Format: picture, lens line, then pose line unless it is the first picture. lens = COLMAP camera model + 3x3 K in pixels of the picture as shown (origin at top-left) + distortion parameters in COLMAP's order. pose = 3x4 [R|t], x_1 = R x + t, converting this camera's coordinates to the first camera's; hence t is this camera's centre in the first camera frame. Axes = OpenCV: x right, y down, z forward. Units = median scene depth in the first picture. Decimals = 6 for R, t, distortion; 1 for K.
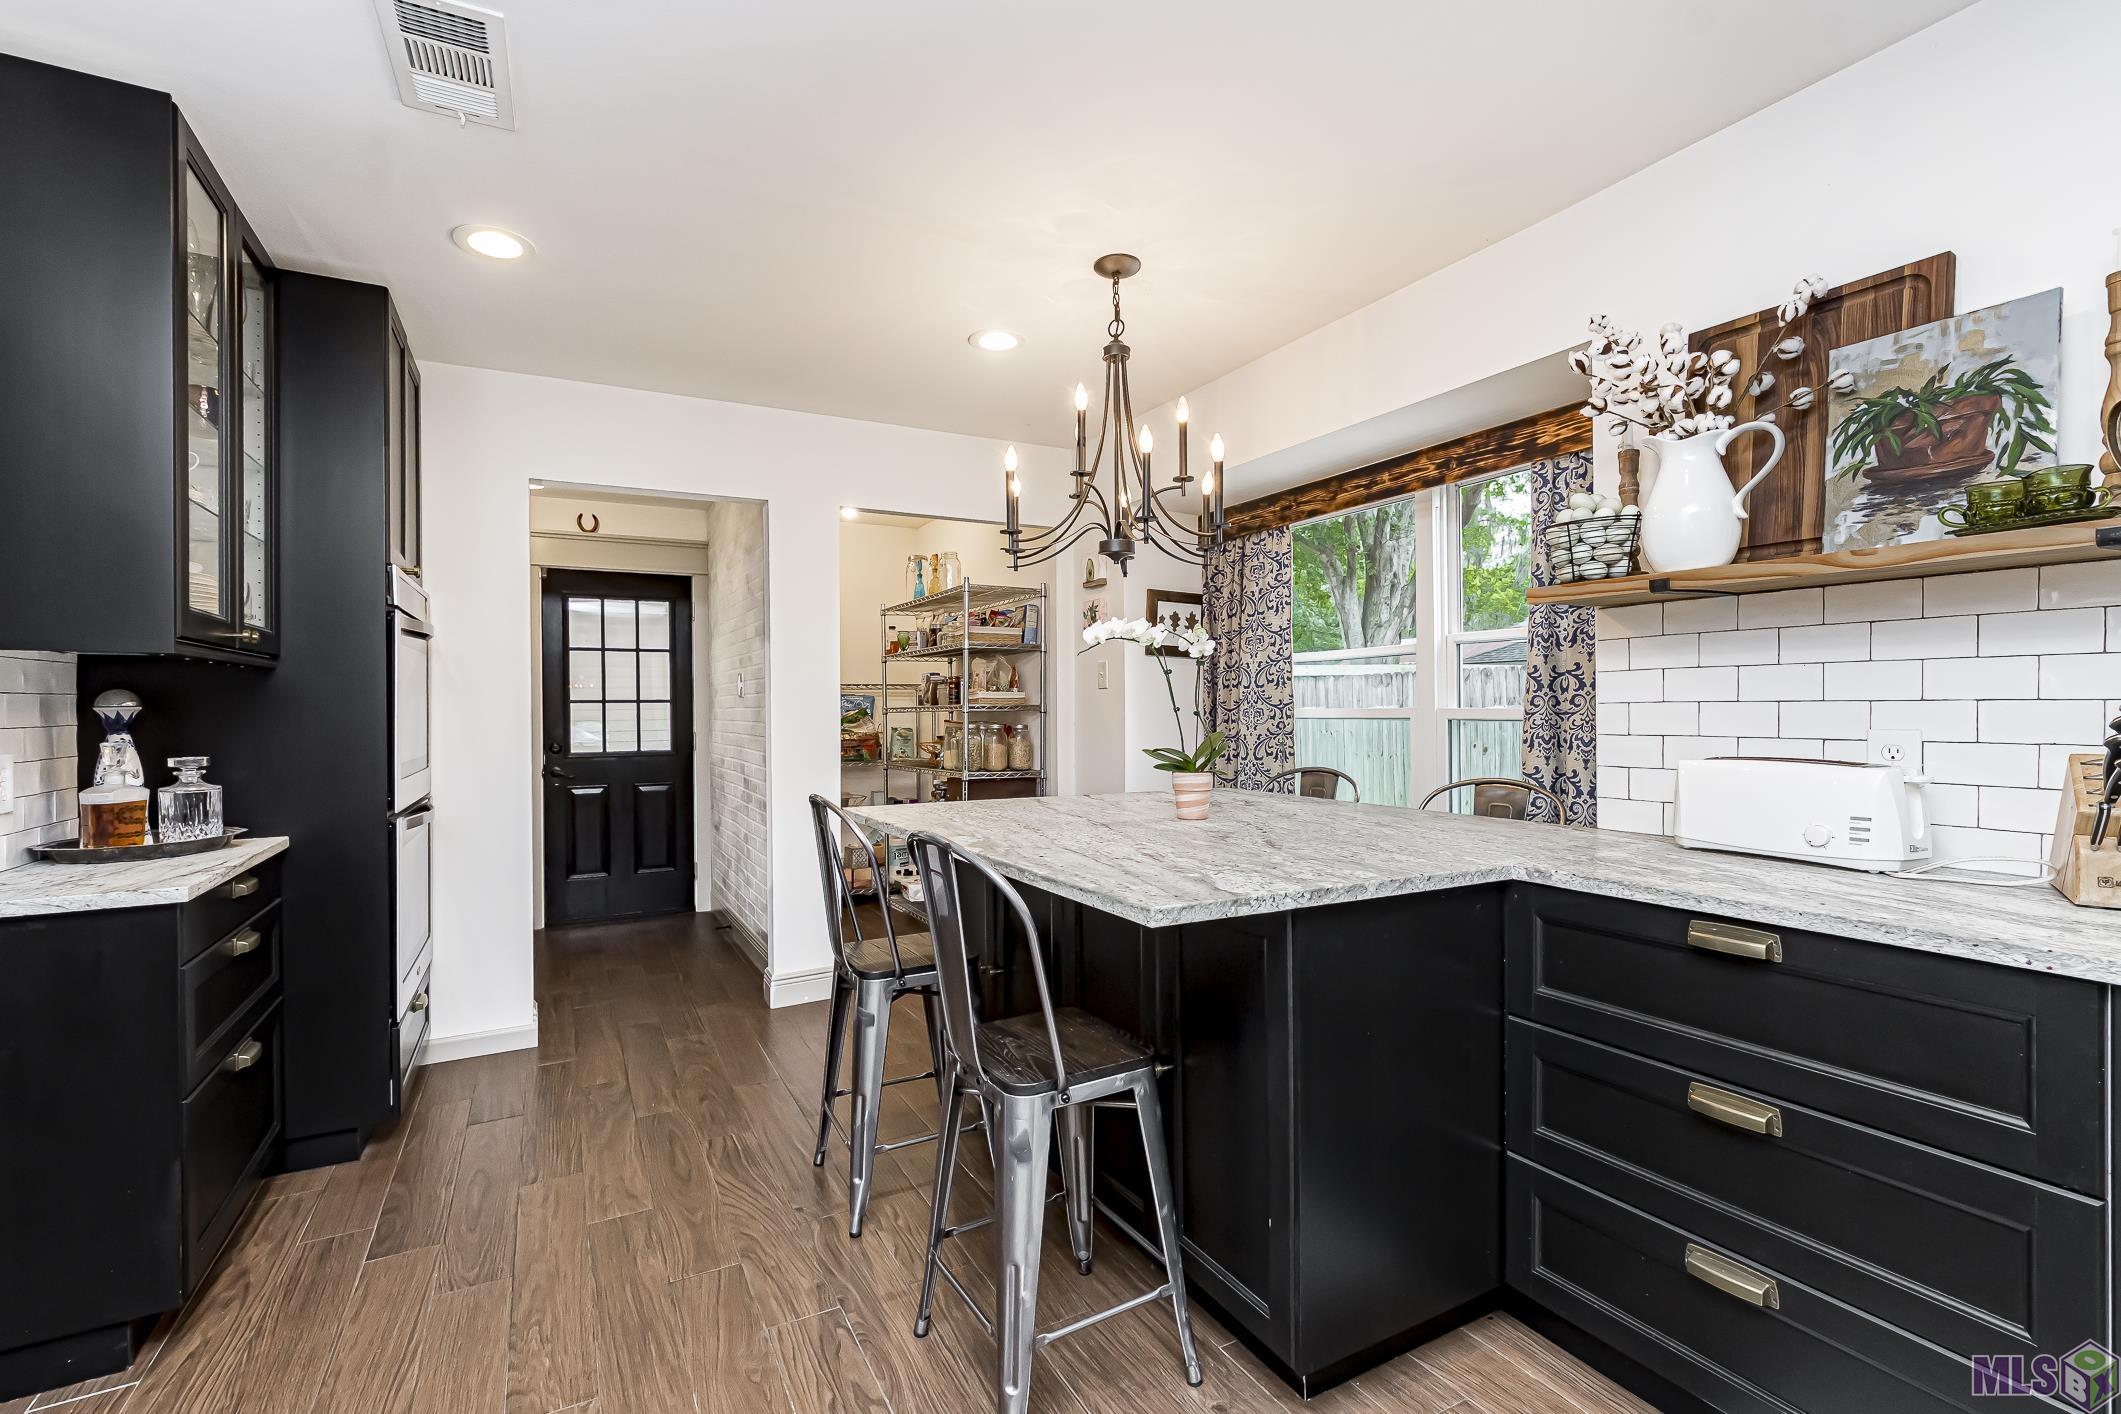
lens RADIAL K [[959.0, 0, 1047.6], [0, 959.0, 702.1], [0, 0, 1]] dist [-0.000817, 0.000038]
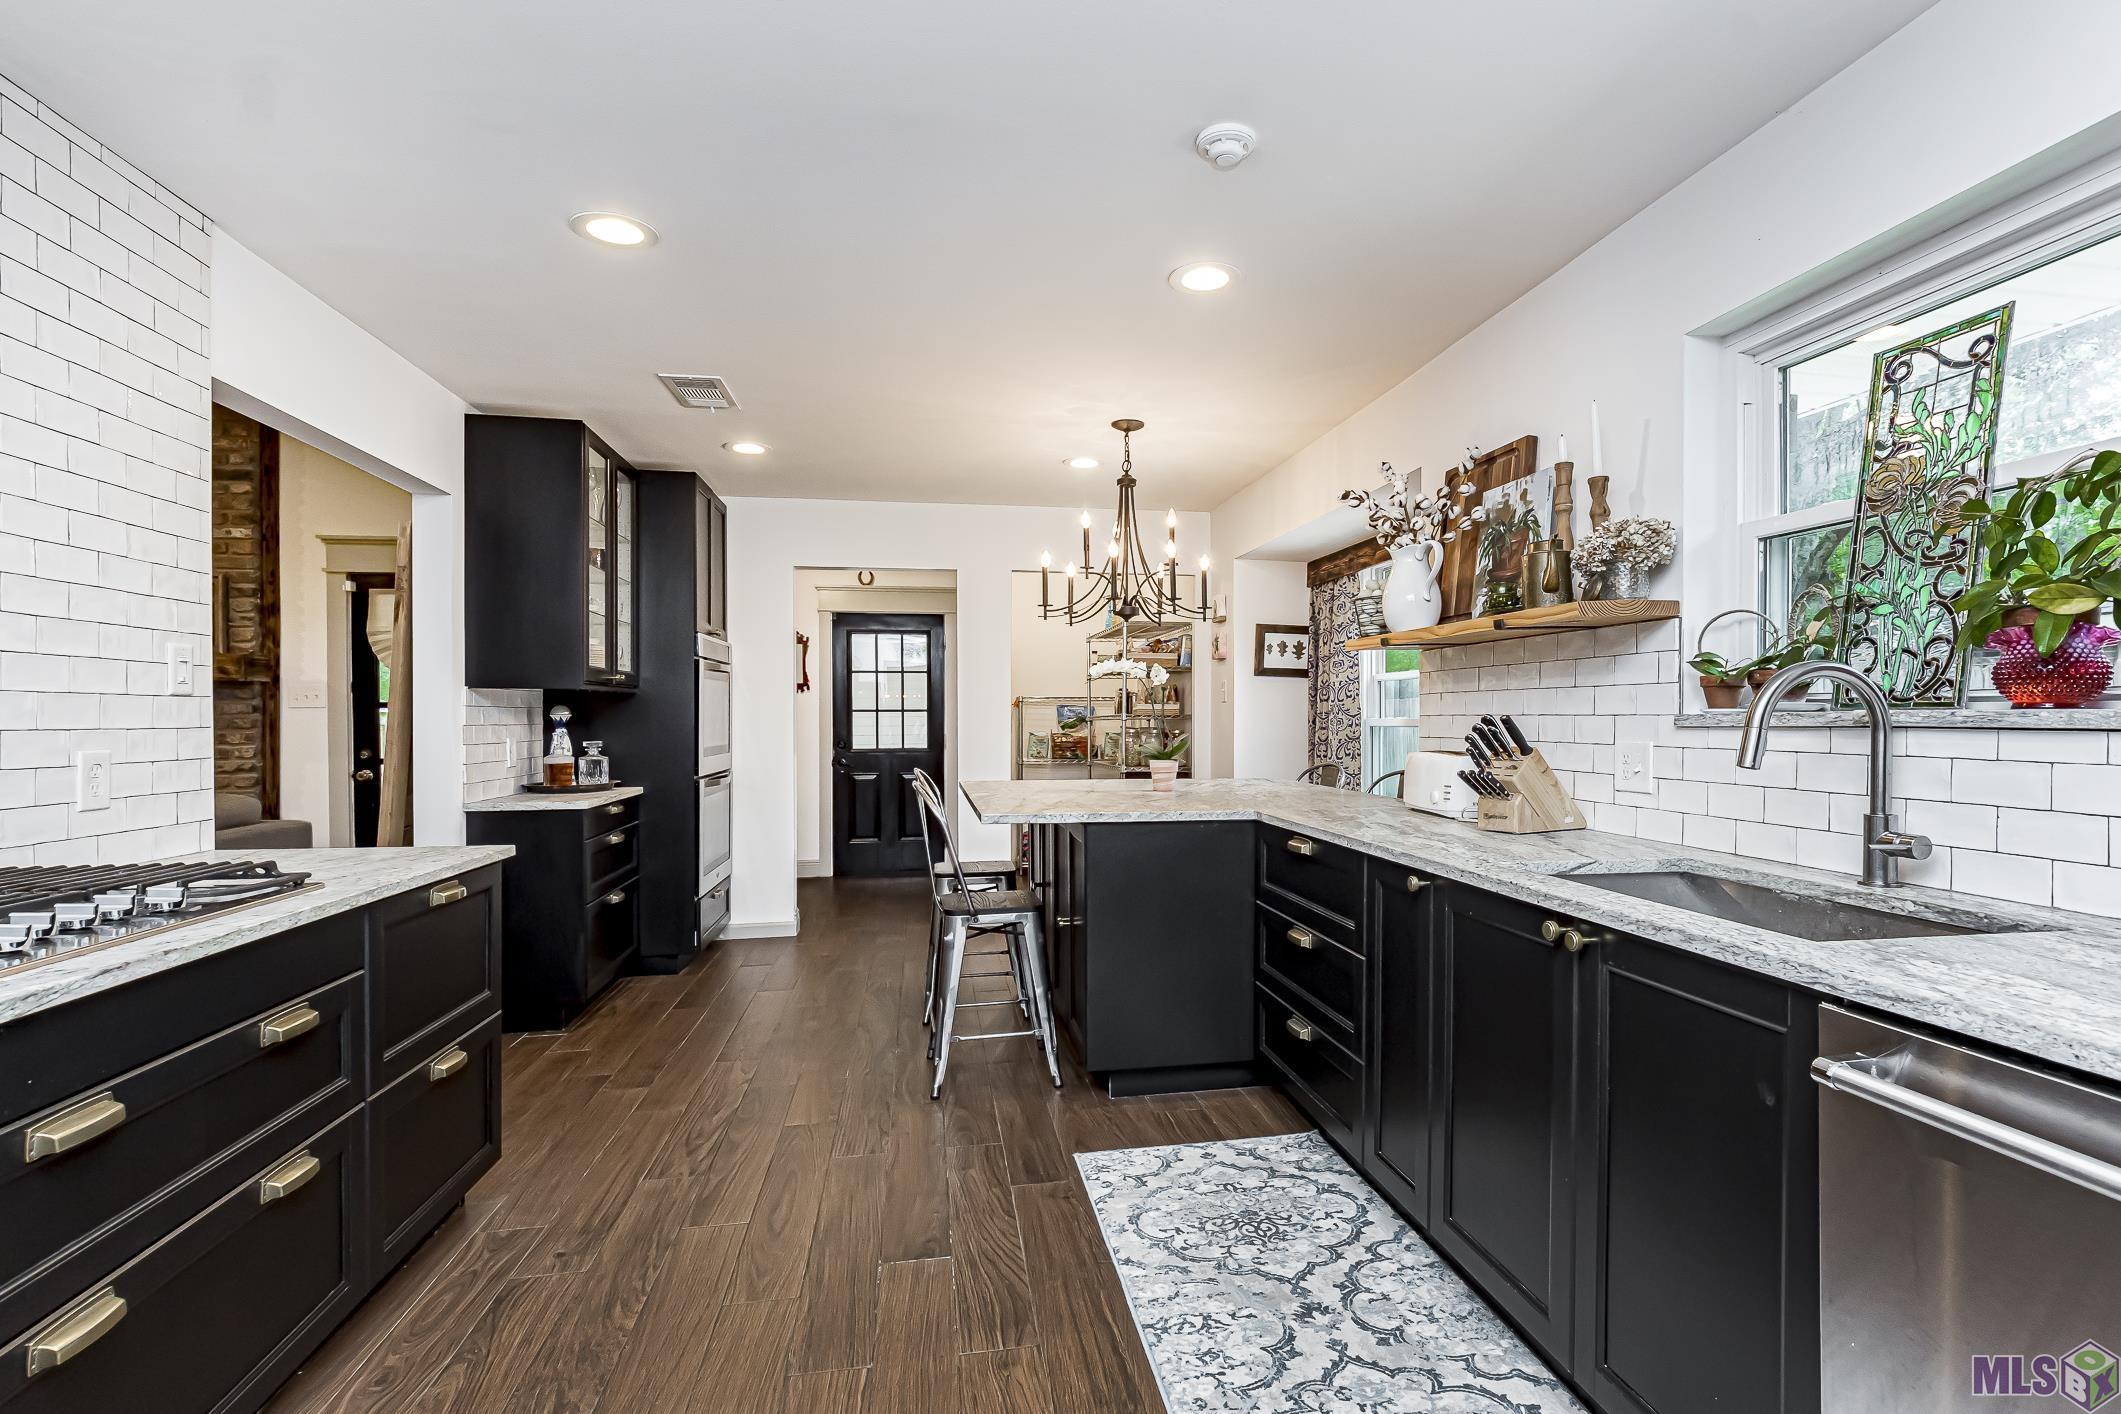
lens RADIAL K [[959.0, 0, 1196.0], [0, 959.0, 712.9], [0, 0, 1]] dist [-0.000817, 0.000038]
pose [[0.980553, 0.003427, -0.196222, 0.477419], [-0.002755, 0.999989, 0.003699, -0.006668], [0.196233, -0.003086, 0.980552, -0.461433]]
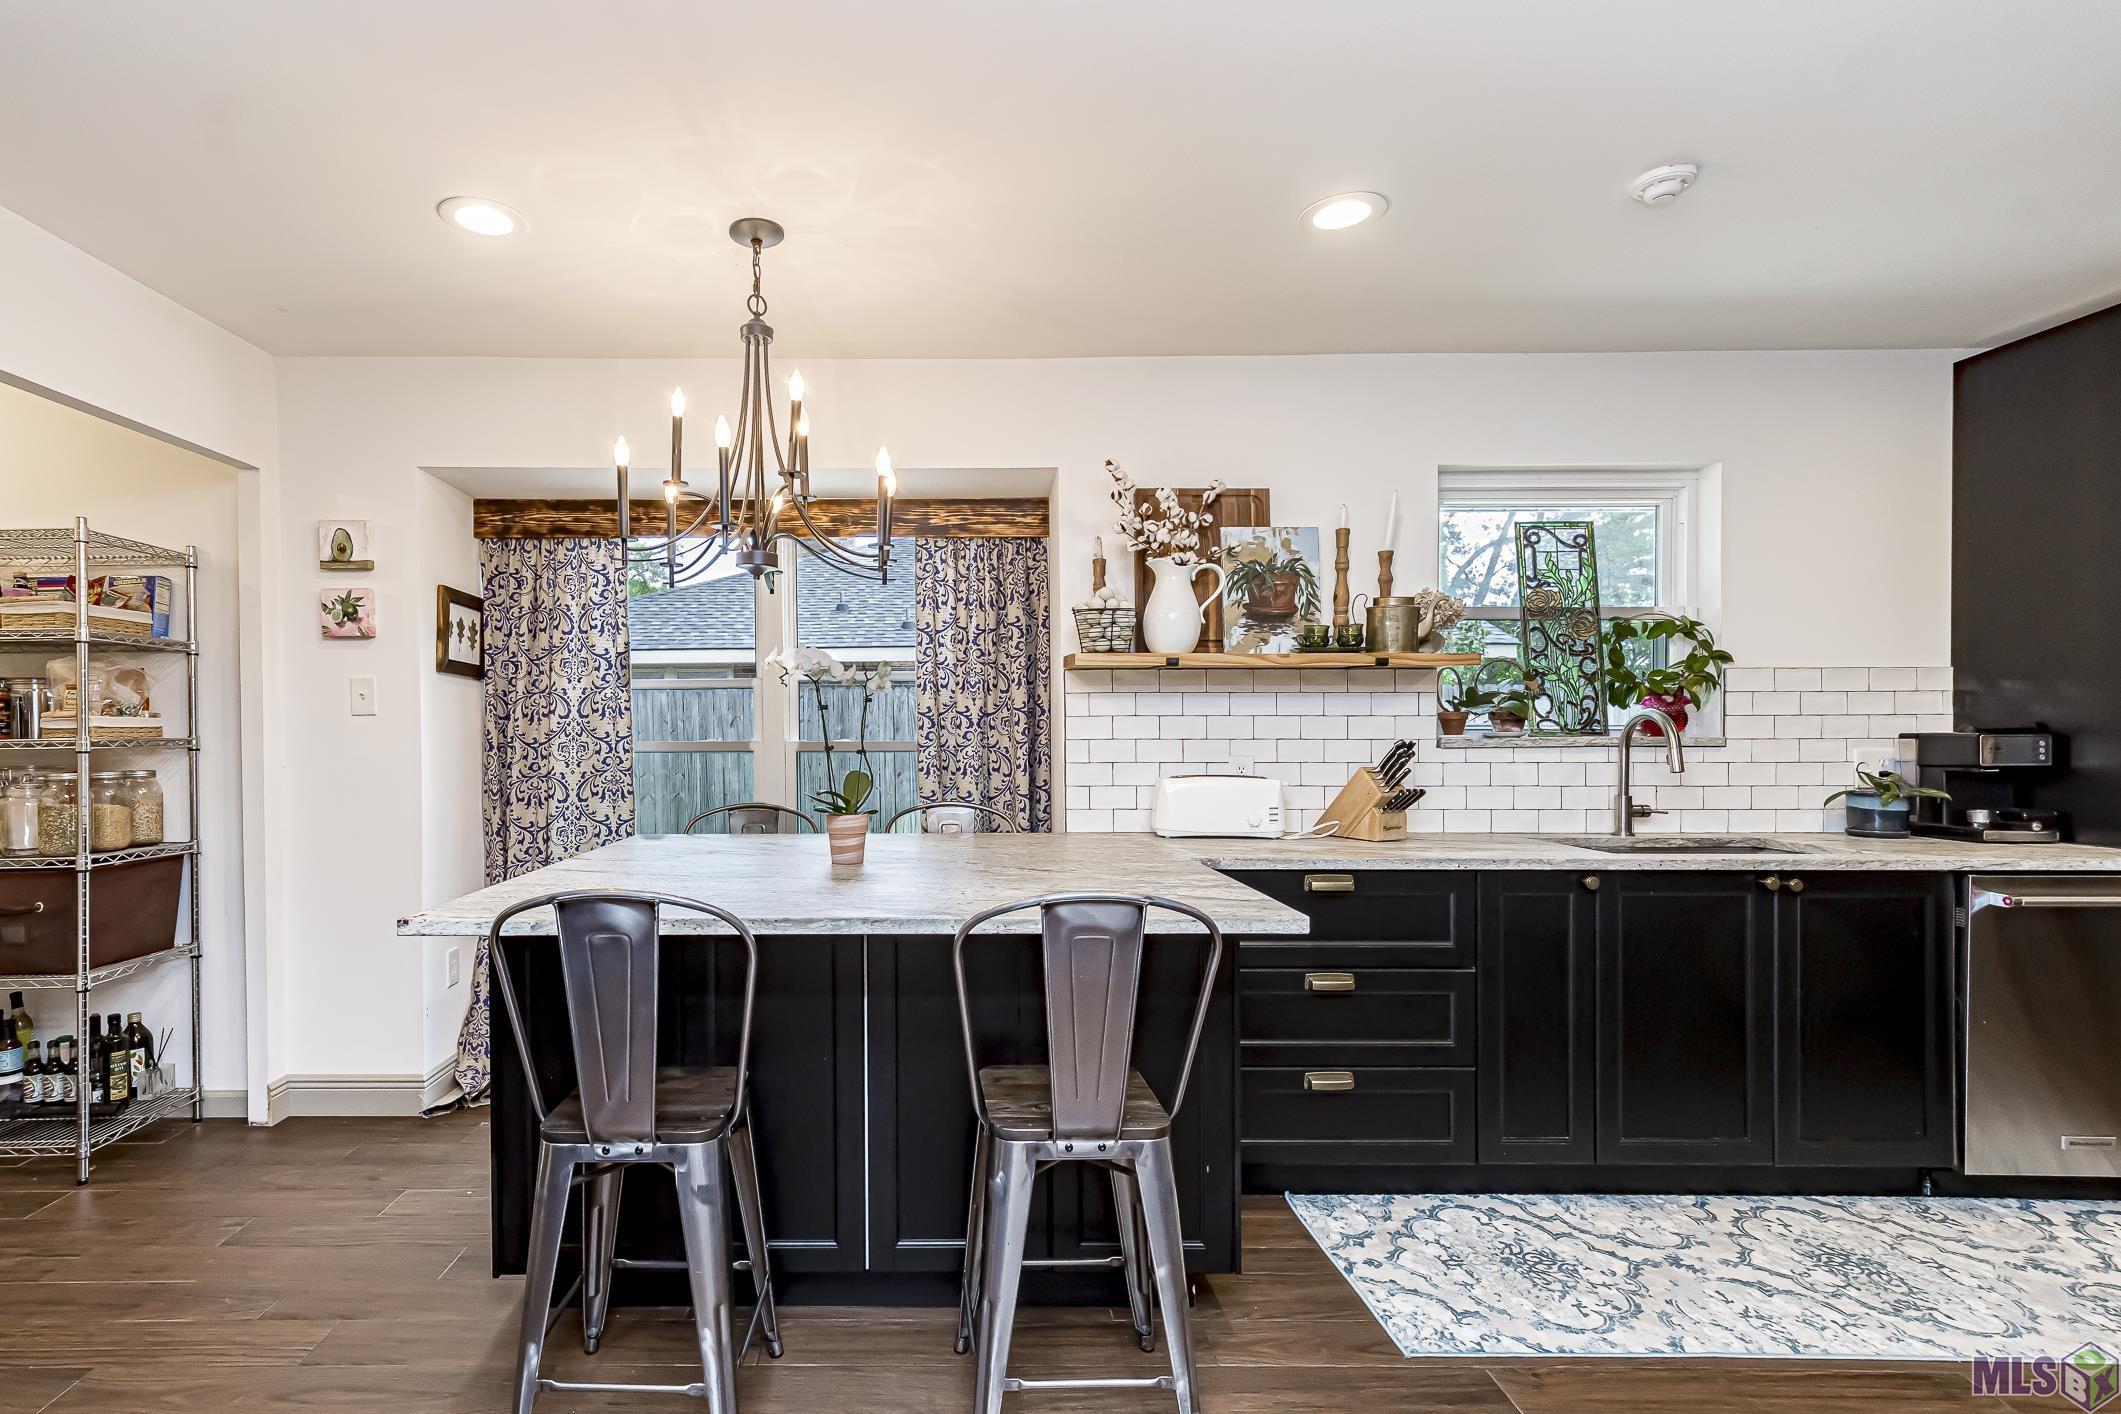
lens RADIAL K [[1062.2, 0, 907.2], [0, 1062.2, 702.3], [0, 0, 1]] dist [0.005470, -0.002717]
pose [[0.459218, 0.024019, 0.887999, -0.760146], [-0.006583, 0.999699, -0.023636, -0.013116], [-0.888299, 0.005008, 0.459238, 0.462623]]
